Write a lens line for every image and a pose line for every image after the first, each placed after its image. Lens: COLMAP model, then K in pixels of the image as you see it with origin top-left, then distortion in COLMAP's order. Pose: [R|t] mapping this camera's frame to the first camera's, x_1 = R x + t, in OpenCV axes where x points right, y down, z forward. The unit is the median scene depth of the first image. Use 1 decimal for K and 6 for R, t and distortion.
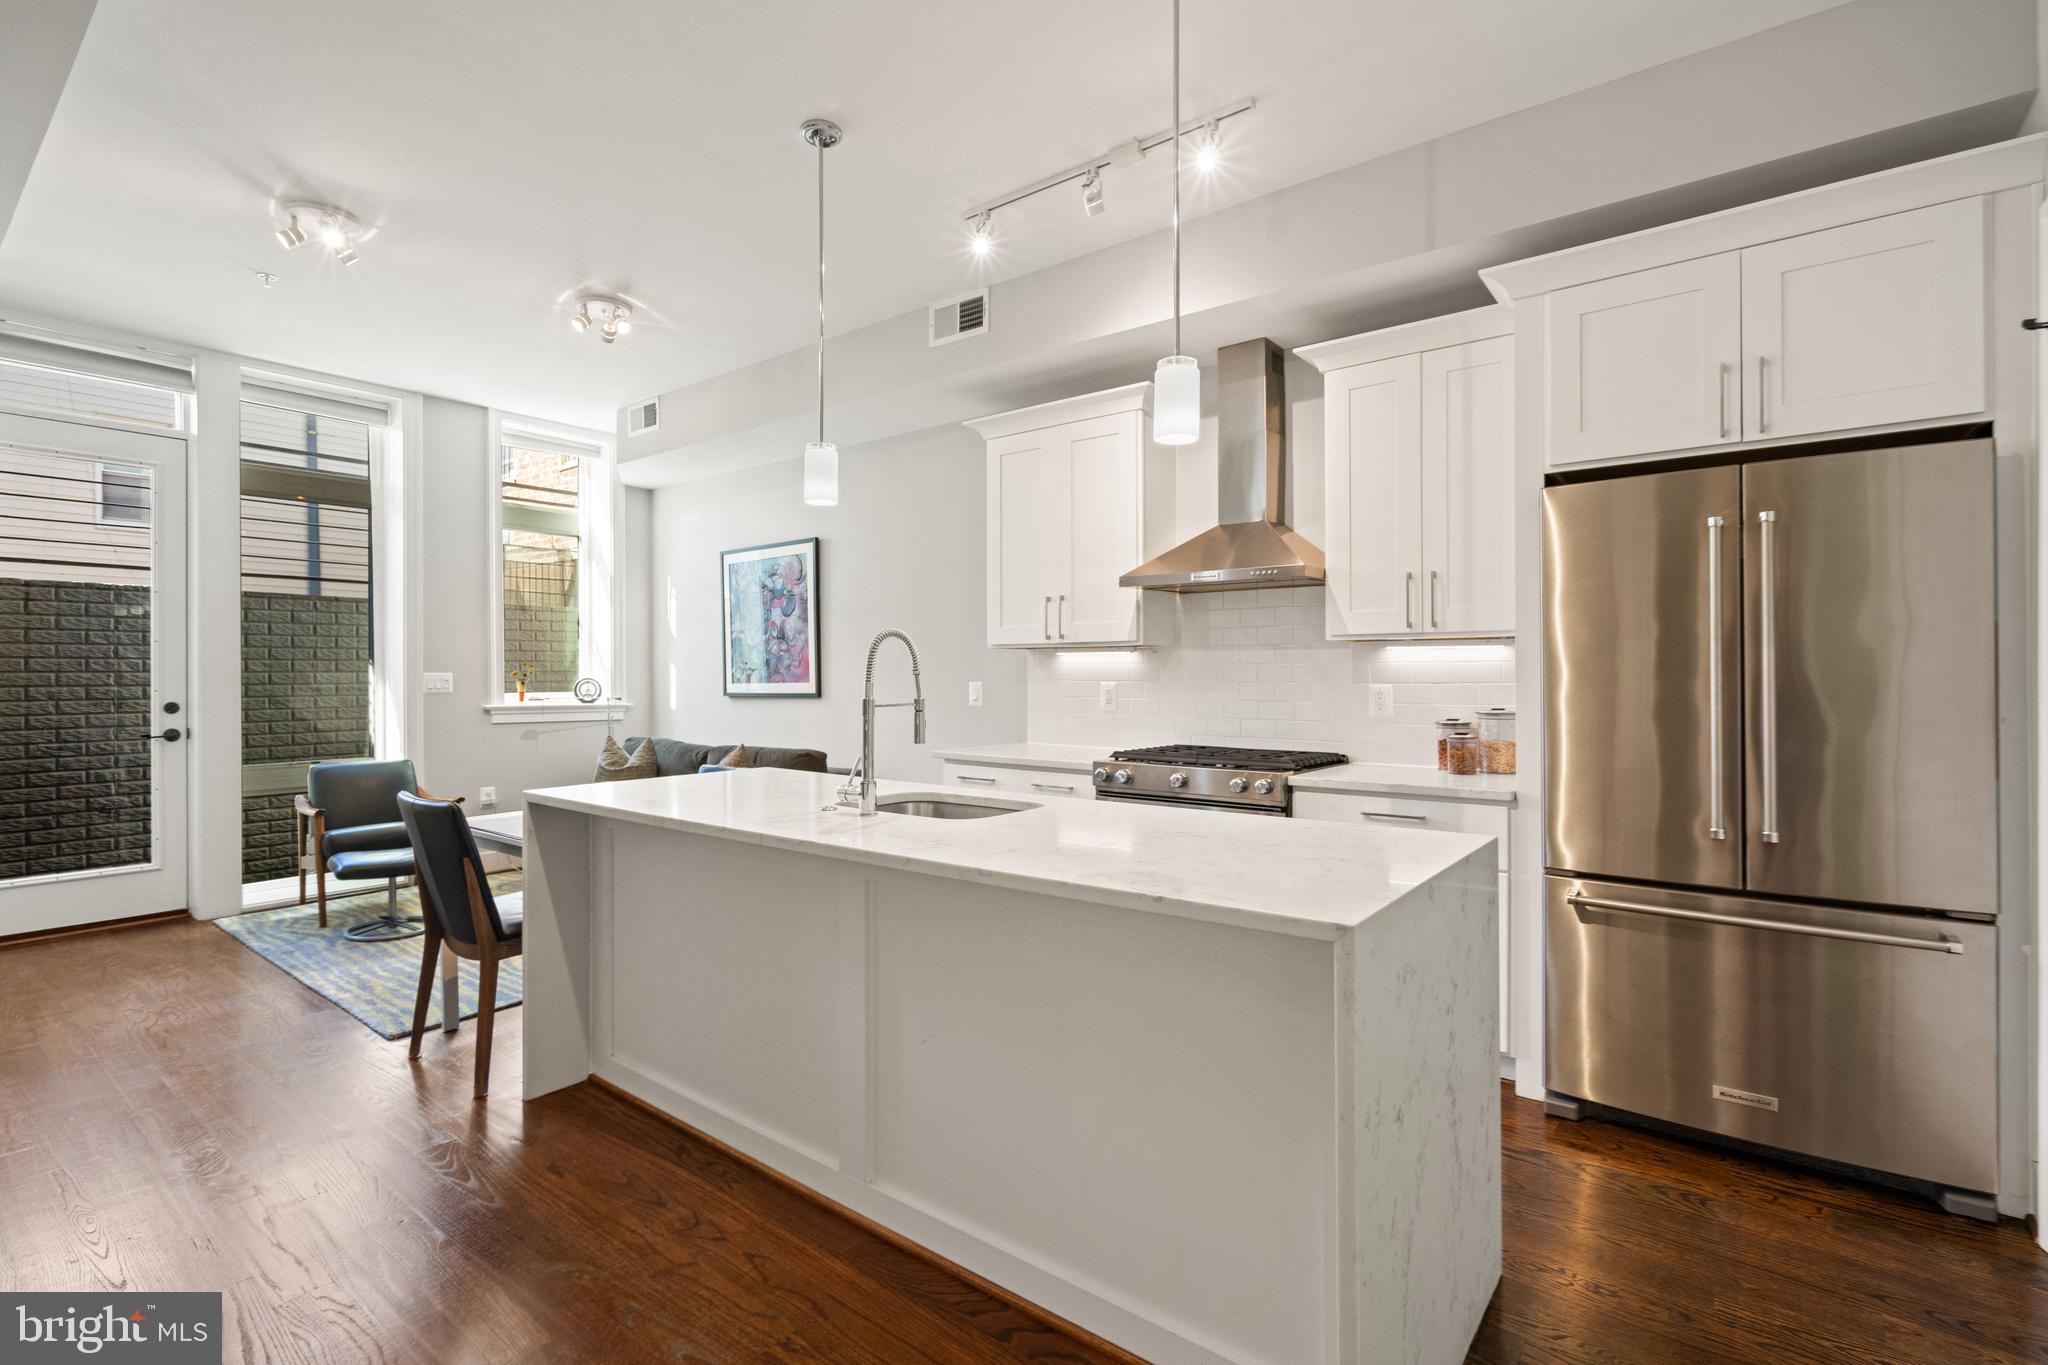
lens RADIAL K [[943.1, 0, 1010.1], [0, 943.1, 676.0], [0, 0, 1]] dist [0.000832, 0.001899]
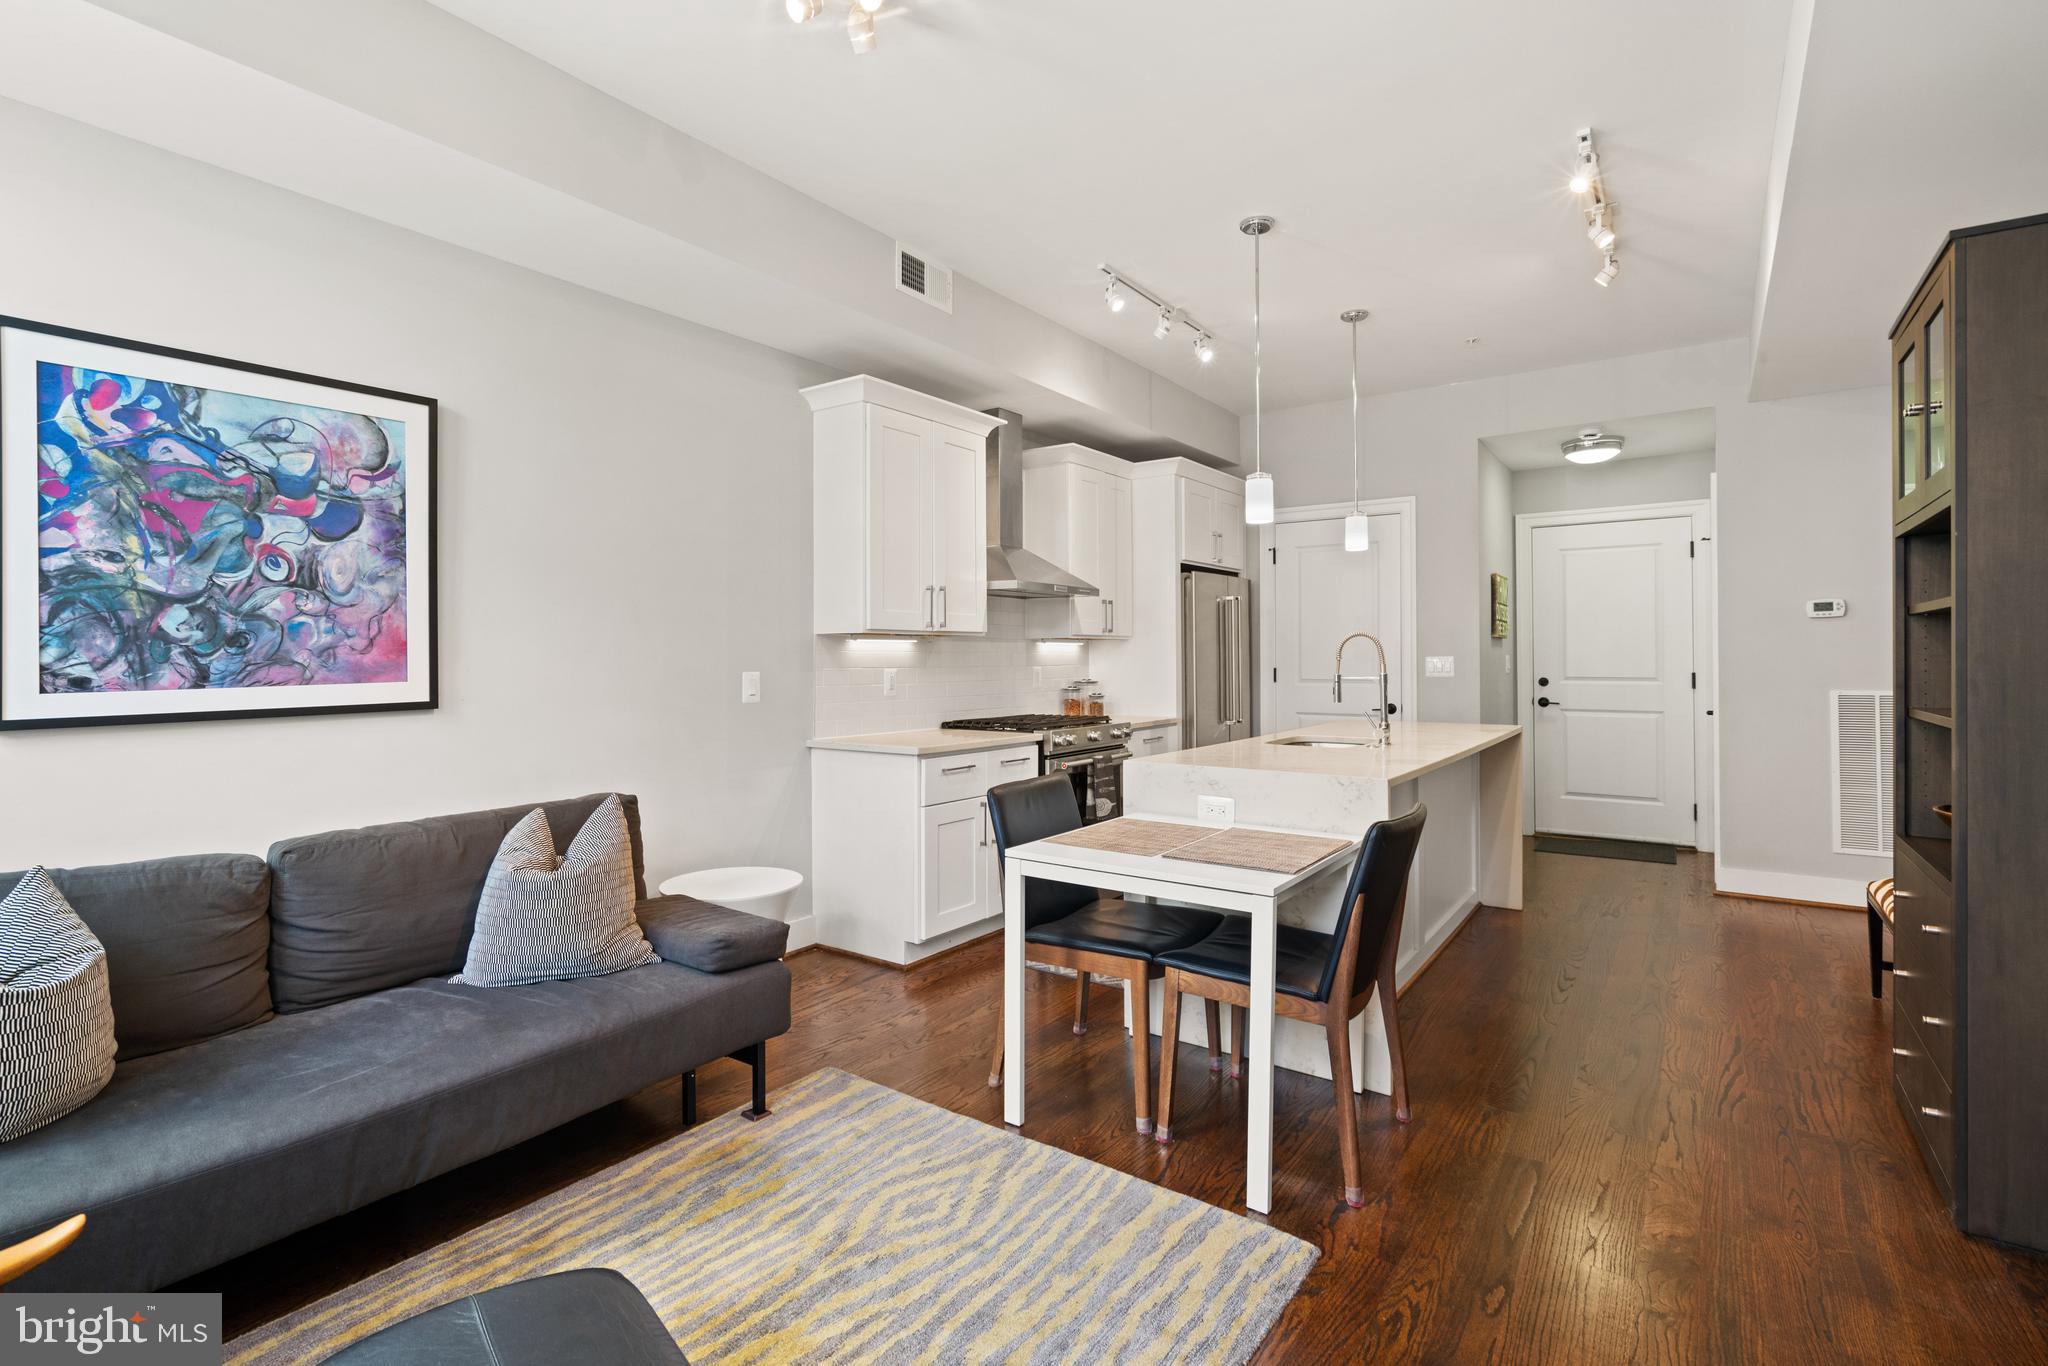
lens RADIAL K [[961.5, 0, 1008.0], [0, 961.5, 649.2], [0, 0, 1]] dist [-0.011057, 0.007534]
pose [[-0.043045, 0.010518, 0.999018, -0.786926], [0.008048, 0.999916, -0.010181, -0.002758], [-0.999041, 0.007602, -0.043126, 0.756295]]
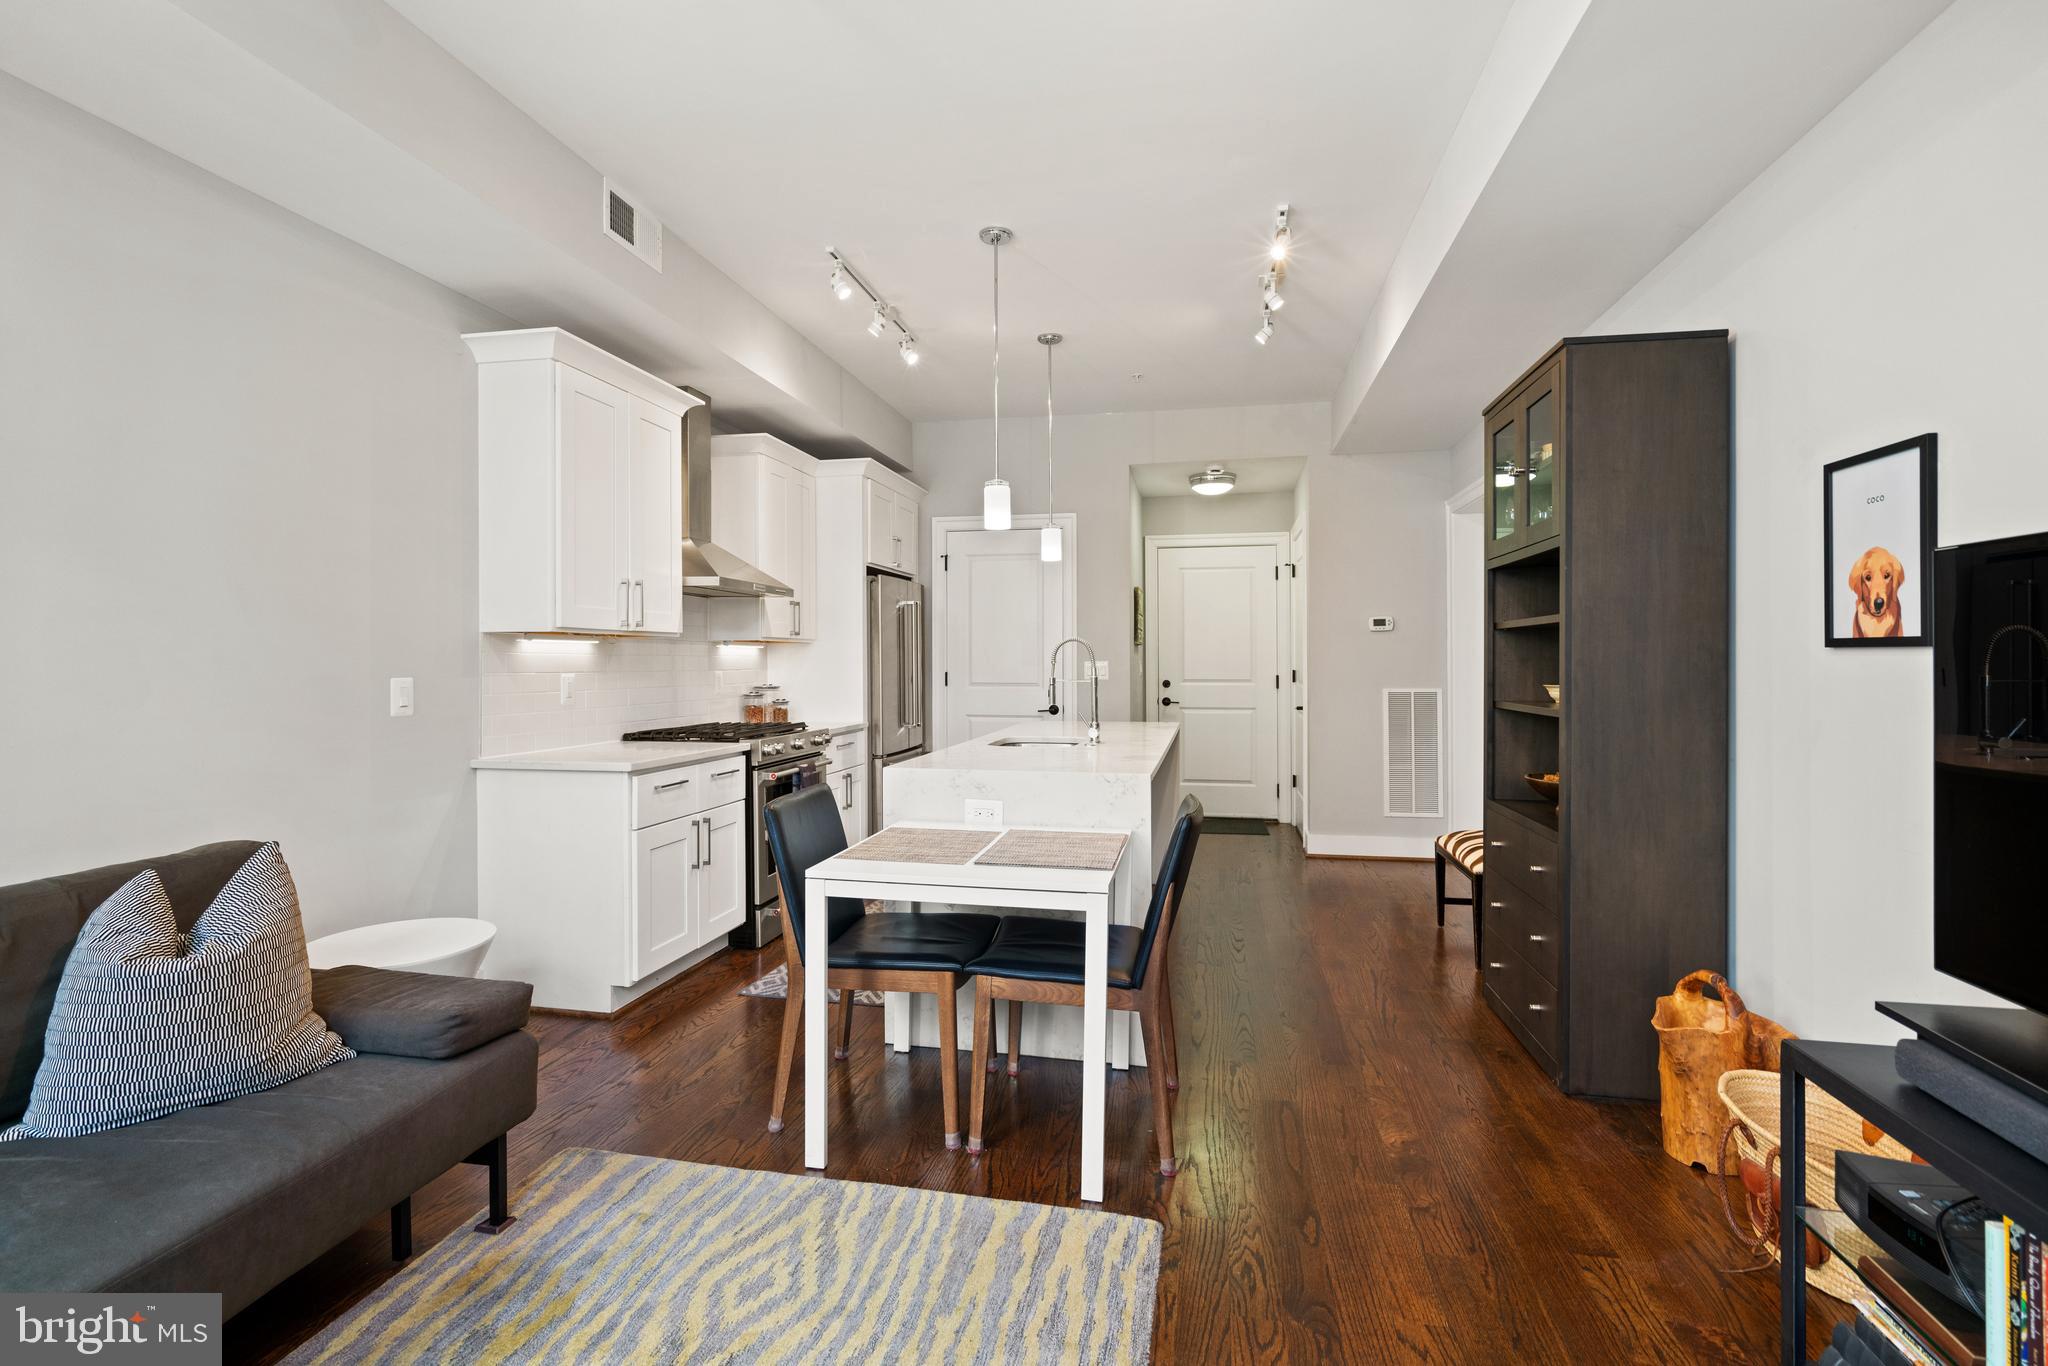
lens RADIAL K [[959.5, 0, 1013.3], [0, 959.5, 660.7], [0, 0, 1]] dist [-0.002817, 0.001653]
pose [[-0.452685, 0.002737, 0.891666, -0.738940], [0.006077, 0.999982, 0.000016, -0.002793], [-0.891650, 0.005426, -0.452693, 0.853736]]
